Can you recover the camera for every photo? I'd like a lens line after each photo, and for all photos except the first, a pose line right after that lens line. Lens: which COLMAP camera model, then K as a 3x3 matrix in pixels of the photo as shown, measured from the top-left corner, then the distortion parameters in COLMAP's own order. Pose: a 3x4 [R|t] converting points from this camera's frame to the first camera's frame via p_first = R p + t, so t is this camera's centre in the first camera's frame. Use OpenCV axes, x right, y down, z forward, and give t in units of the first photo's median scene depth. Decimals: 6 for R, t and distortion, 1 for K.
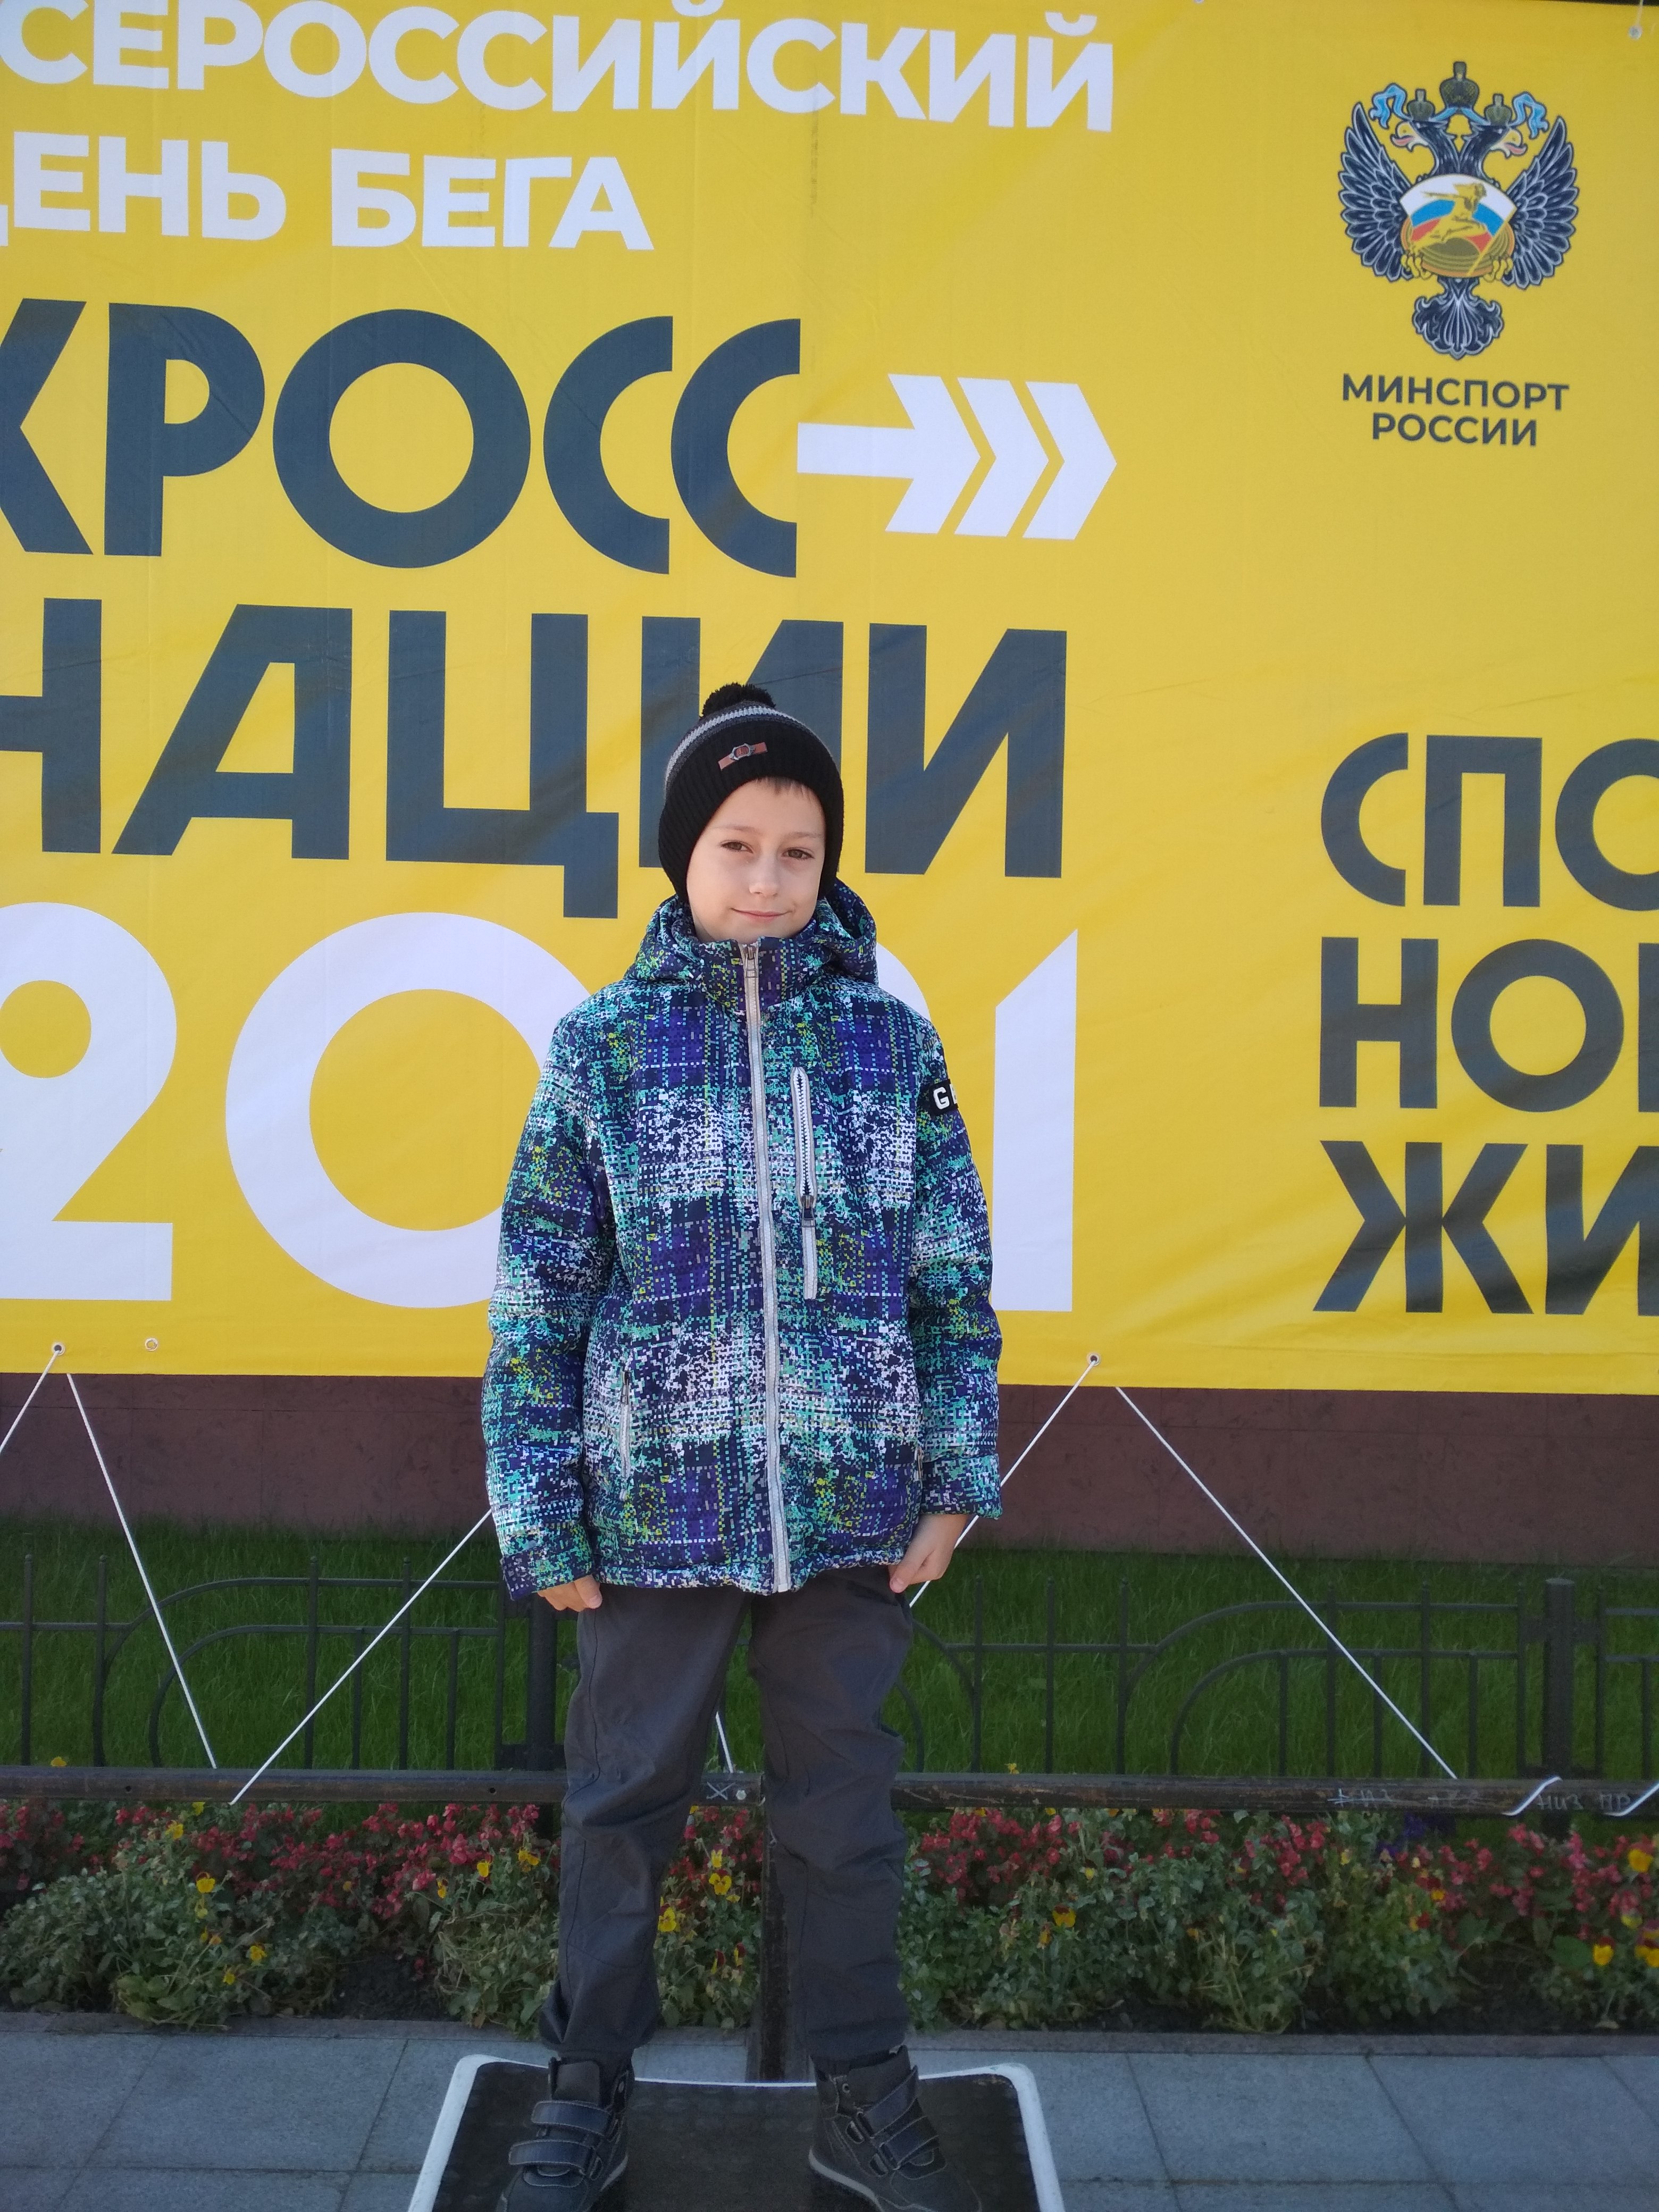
lens RADIAL K [[2486.1, 0, 904.2], [0, 2486.1, 1108.8], [0, 0, 1]] dist [0.116072, -0.441847]
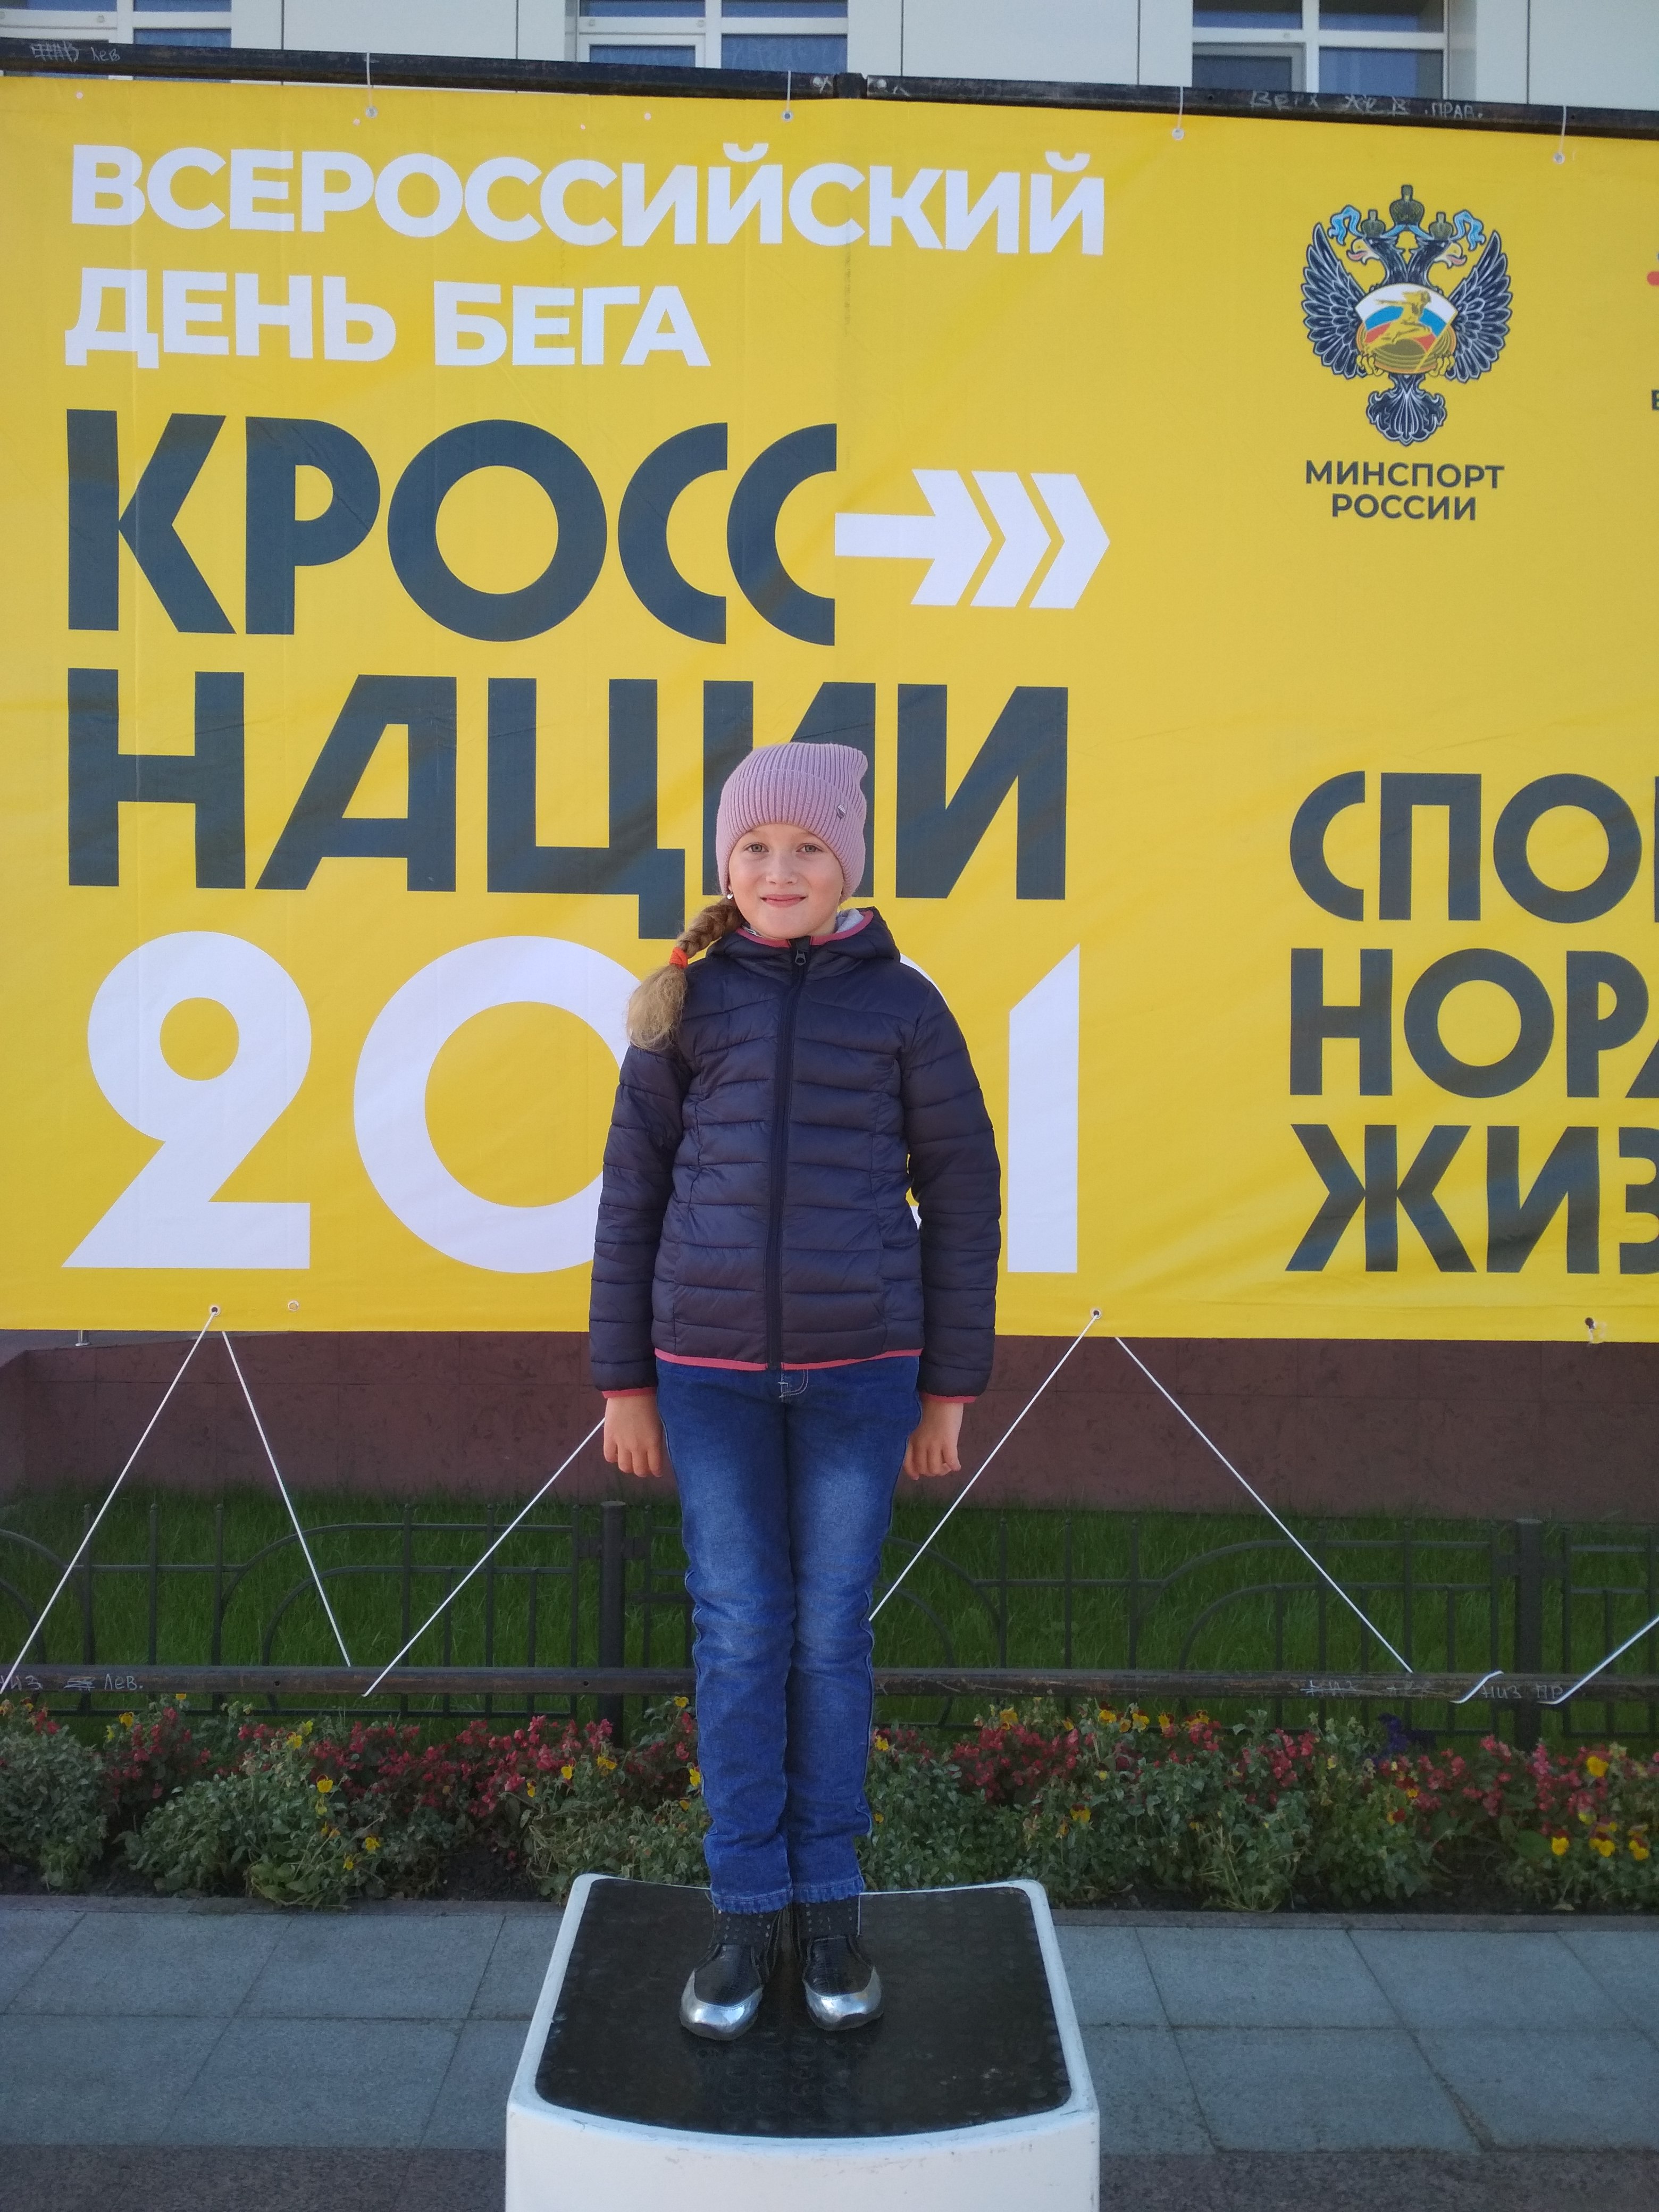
lens RADIAL K [[2462.9, 0, 846.4], [0, 2462.9, 1074.2], [0, 0, 1]] dist [0.109755, -0.332243]
pose [[0.999343, -0.008955, -0.035107, 0.000830], [0.008630, 0.999918, -0.009412, -0.001182], [0.035189, 0.009103, 0.999339, -0.136062]]
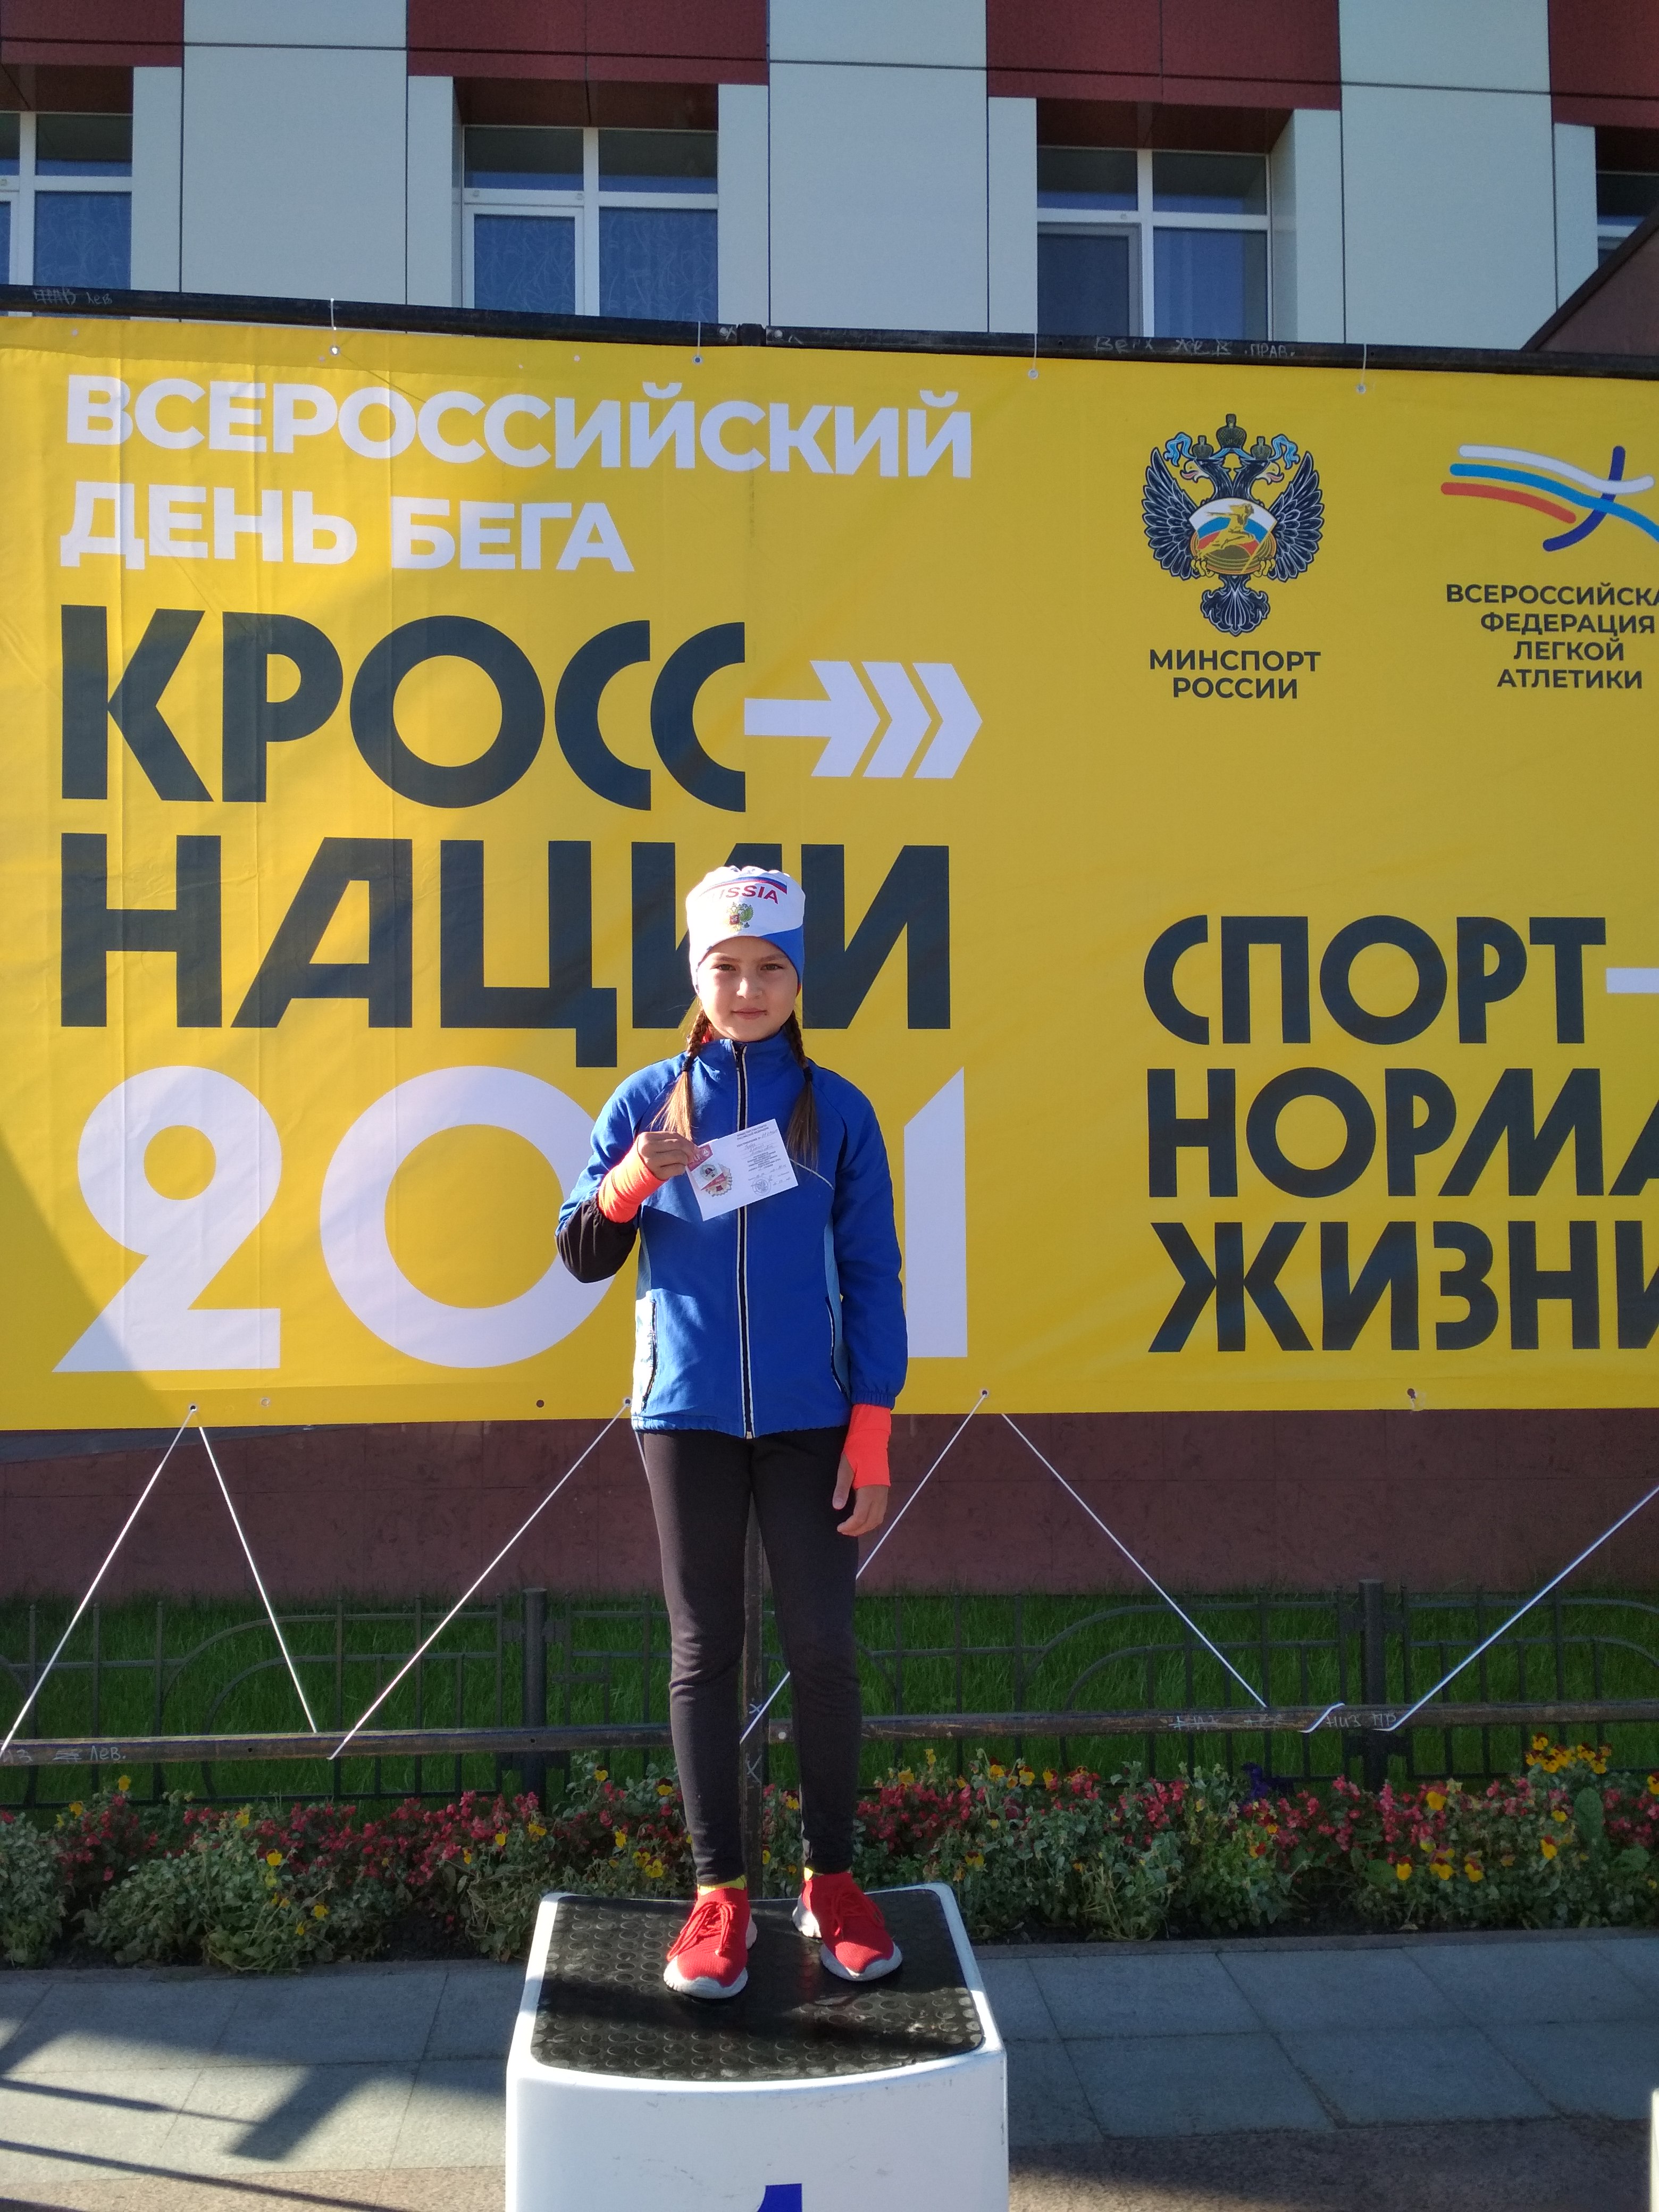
lens RADIAL K [[2402.6, 0, 874.8], [0, 2402.6, 1012.8], [0, 0, 1]] dist [0.085356, -0.270708]
pose [[0.999336, -0.020879, 0.029871, -0.013313], [0.023216, 0.996513, -0.080145, 0.000454], [-0.028094, 0.080785, 0.996336, -0.241855]]
